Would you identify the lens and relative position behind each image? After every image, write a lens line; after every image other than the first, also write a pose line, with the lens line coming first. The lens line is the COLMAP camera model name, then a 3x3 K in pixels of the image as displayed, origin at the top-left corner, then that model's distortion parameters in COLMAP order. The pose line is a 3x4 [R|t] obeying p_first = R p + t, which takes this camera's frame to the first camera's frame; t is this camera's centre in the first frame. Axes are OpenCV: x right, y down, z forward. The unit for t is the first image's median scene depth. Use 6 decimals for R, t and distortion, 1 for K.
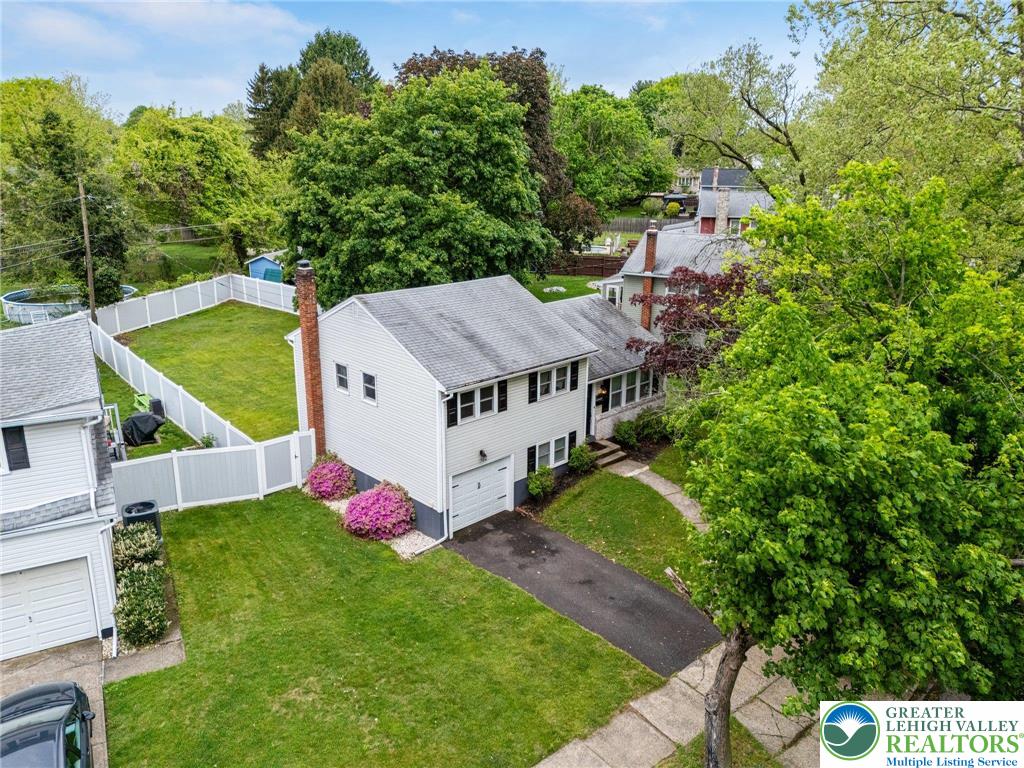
lens RADIAL K [[768.4, 0, 516.5], [0, 768.4, 383.5], [0, 0, 1]] dist [0.060115, -0.060226]
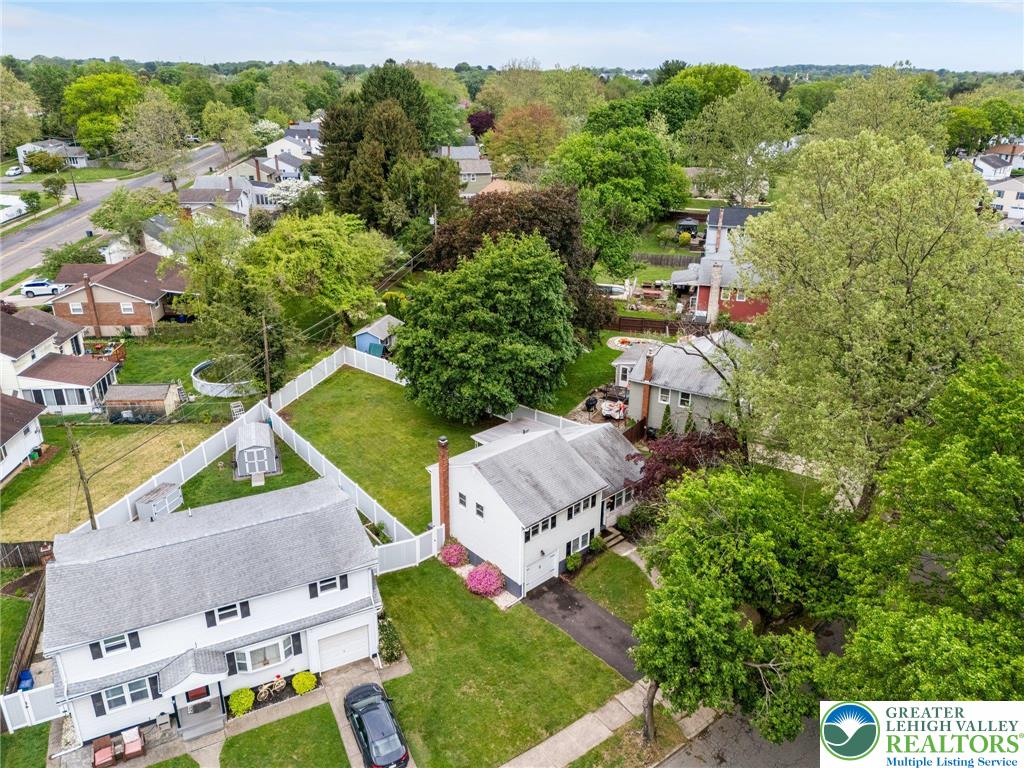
lens RADIAL K [[768.4, 0, 512.8], [0, 768.4, 383.8], [0, 0, 1]] dist [0.060115, -0.060226]
pose [[0.999301, 0.012185, -0.035353, -0.051943], [-0.008696, 0.995226, 0.097204, -0.460420], [0.036369, -0.096829, 0.994636, -0.753025]]
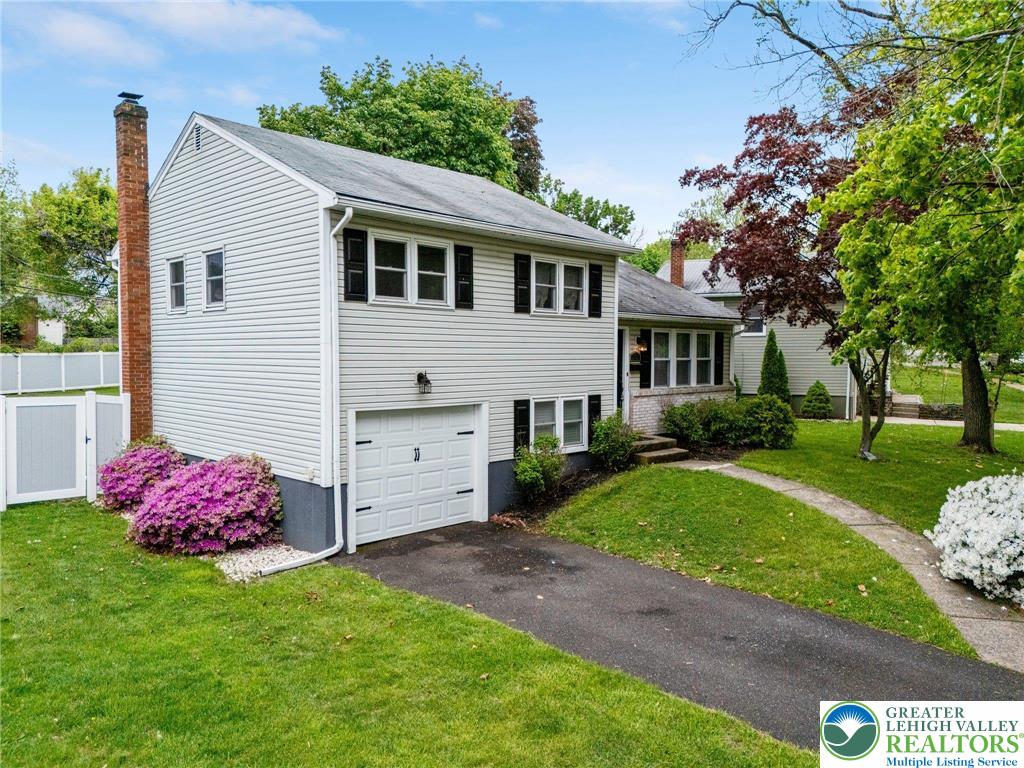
lens RADIAL K [[768.4, 0, 515.1], [0, 768.4, 378.3], [0, 0, 1]] dist [0.060115, -0.060226]
pose [[0.999917, -0.009713, 0.008499, 0.011093], [0.011527, 0.968293, -0.249550, 0.203213], [-0.005805, 0.249627, 0.968325, 0.484153]]
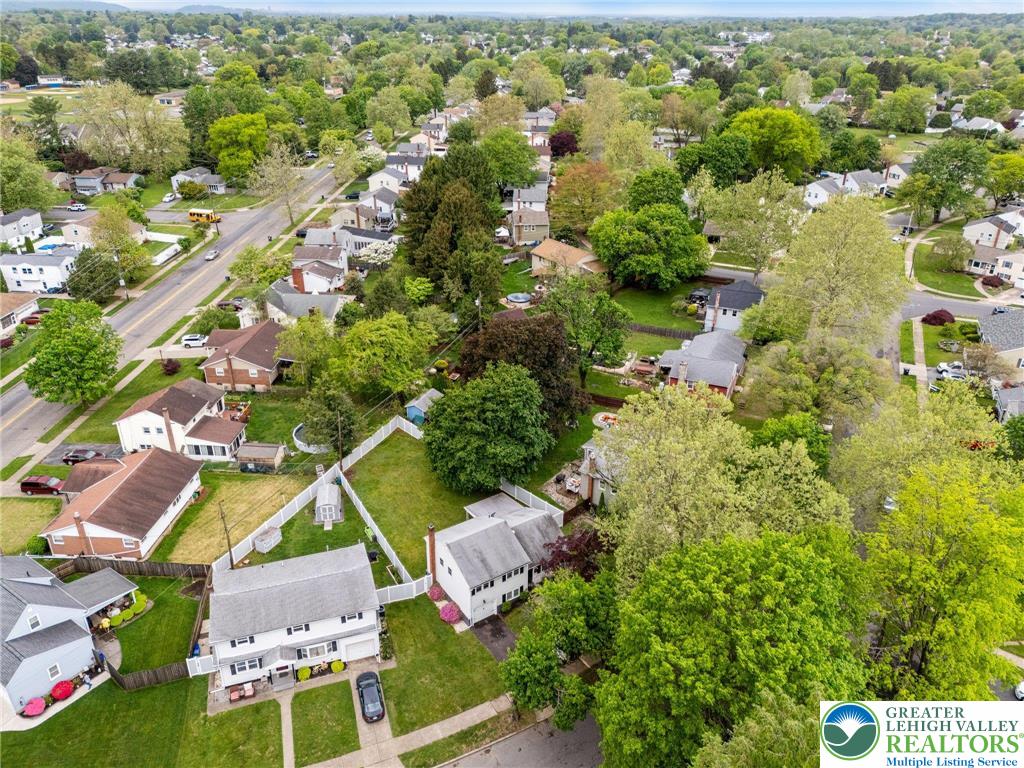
lens RADIAL K [[768.4, 0, 509.8], [0, 768.4, 384.6], [0, 0, 1]] dist [0.060115, -0.060226]
pose [[0.982967, 0.077663, -0.166566, 0.470432], [-0.049868, 0.985033, 0.164993, -1.192830], [0.176887, -0.153876, 0.972128, -1.726395]]
